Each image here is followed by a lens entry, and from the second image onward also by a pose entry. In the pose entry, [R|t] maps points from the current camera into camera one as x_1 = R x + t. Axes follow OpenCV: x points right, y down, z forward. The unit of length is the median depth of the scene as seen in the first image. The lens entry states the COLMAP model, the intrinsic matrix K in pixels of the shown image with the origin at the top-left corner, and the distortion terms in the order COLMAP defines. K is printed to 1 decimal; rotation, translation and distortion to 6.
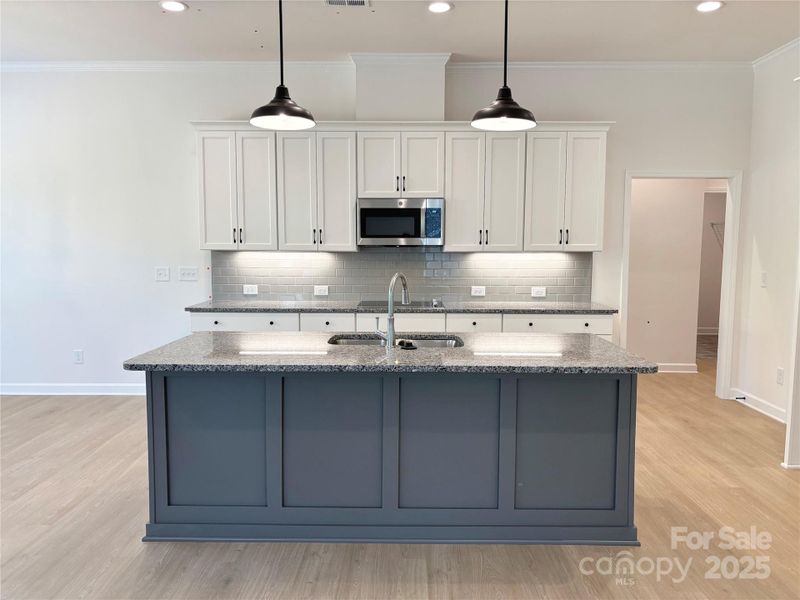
lens RADIAL K [[603.9, 0, 403.4], [0, 603.9, 303.5], [0, 0, 1]] dist [0.046658, -0.045544]
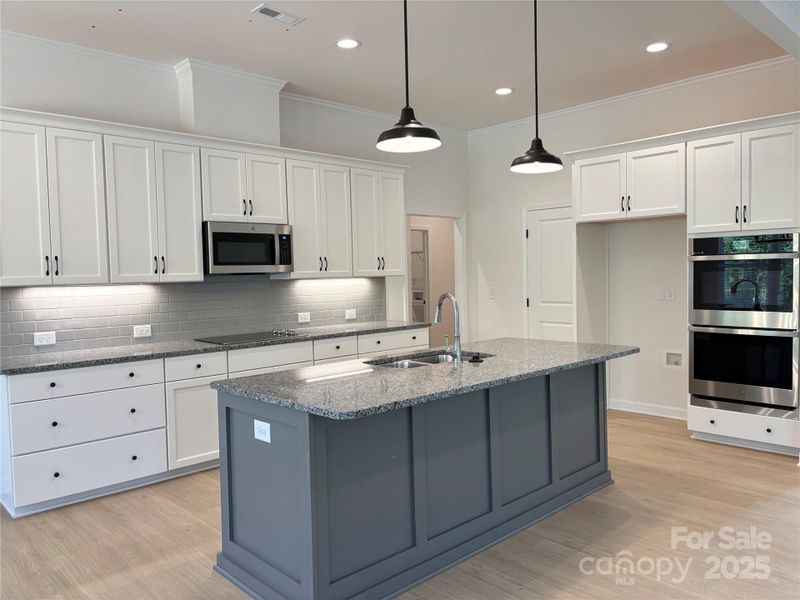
lens RADIAL K [[605.9, 0, 400.0], [0, 605.9, 300.0], [0, 0, 1]] dist [0.032227, -0.007095]
pose [[0.719278, -0.052150, 0.692763, -0.498861], [0.092550, 0.995483, -0.021154, -0.014935], [-0.688530, 0.079331, 0.720855, 0.175514]]
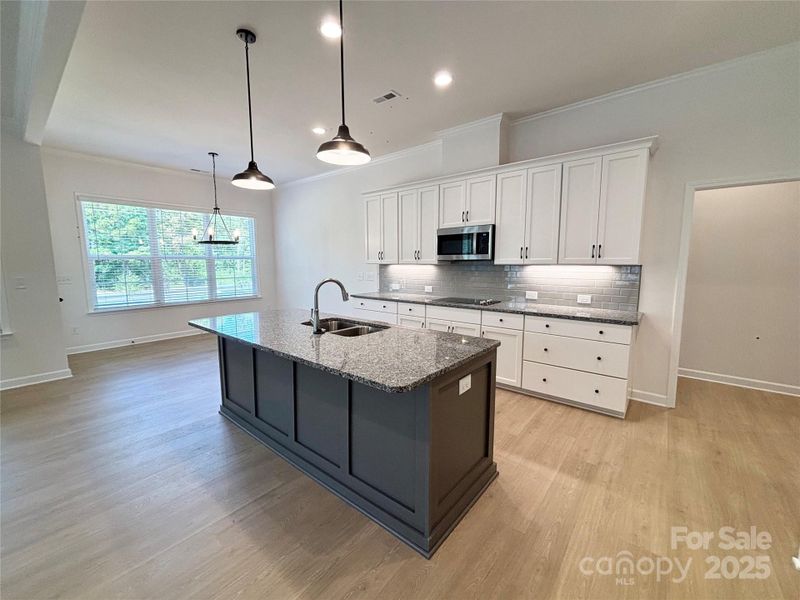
lens RADIAL K [[325.0, 0, 397.6], [0, 325.0, 298.8], [0, 0, 1]] dist [0.002931, -0.000632]
pose [[0.775530, 0.066658, -0.627781, 0.368167], [-0.055133, 0.997762, 0.037834, -0.025967], [0.628898, 0.005270, 0.777470, 0.310552]]
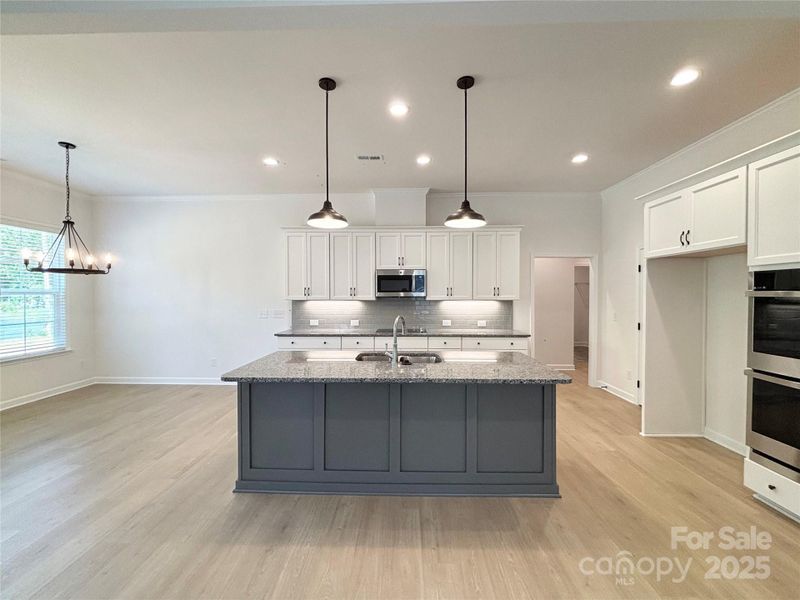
lens RADIAL K [[322.2, 0, 397.7], [0, 322.2, 299.7], [0, 0, 1]] dist [0.002157, -0.000034]
pose [[0.999879, -0.003828, -0.015097, -0.000426], [0.002596, 0.996727, -0.080795, -0.014661], [0.015357, 0.080746, 0.996616, 0.092250]]
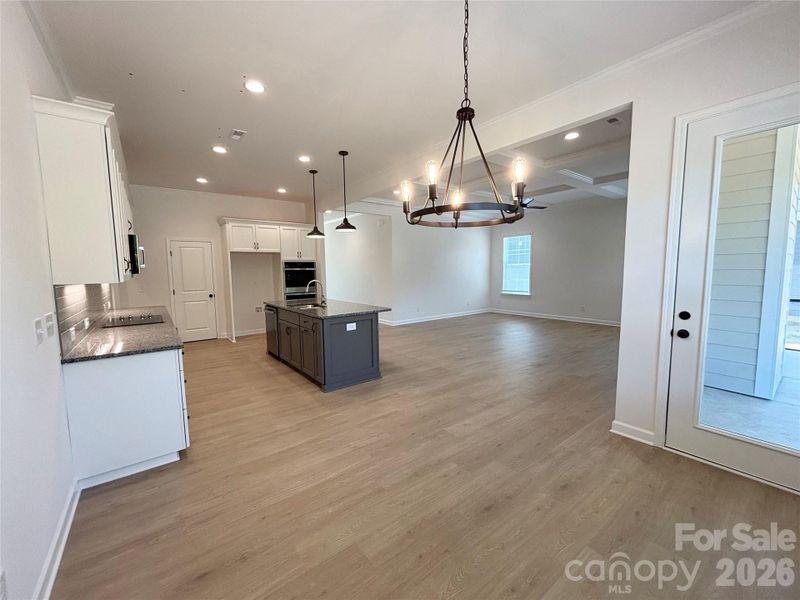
lens RADIAL K [[322.2, 0, 397.7], [0, 322.2, 299.7], [0, 0, 1]] dist [0.002157, -0.000034]
pose [[-0.614749, -0.068920, 0.785706, -0.899068], [0.089460, 0.983653, 0.156278, -0.099959], [-0.783633, 0.166361, -0.598535, 0.996266]]
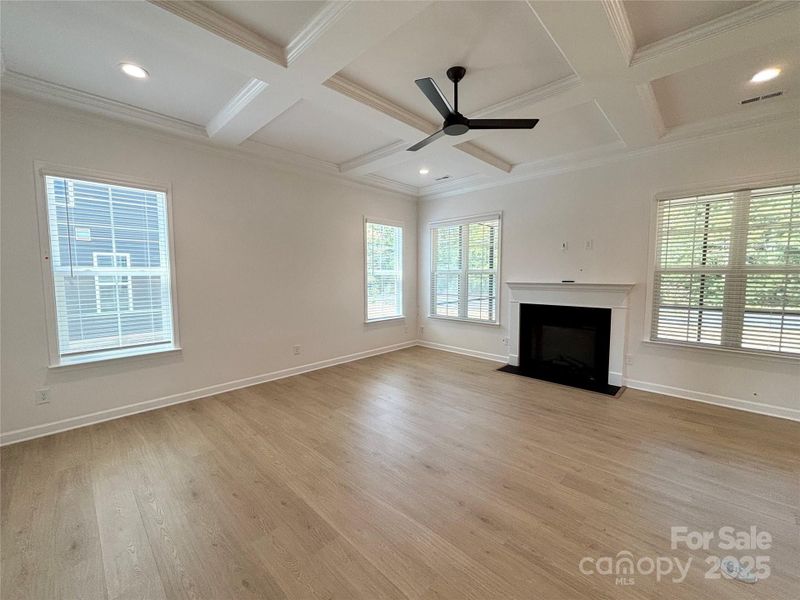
lens RADIAL K [[325.0, 0, 397.6], [0, 325.0, 298.8], [0, 0, 1]] dist [0.002931, -0.000632]
pose [[-0.690265, 0.051727, -0.721705, 0.251551], [-0.071712, 0.987639, 0.139376, -0.017751], [0.719994, 0.147962, -0.678024, 0.132441]]
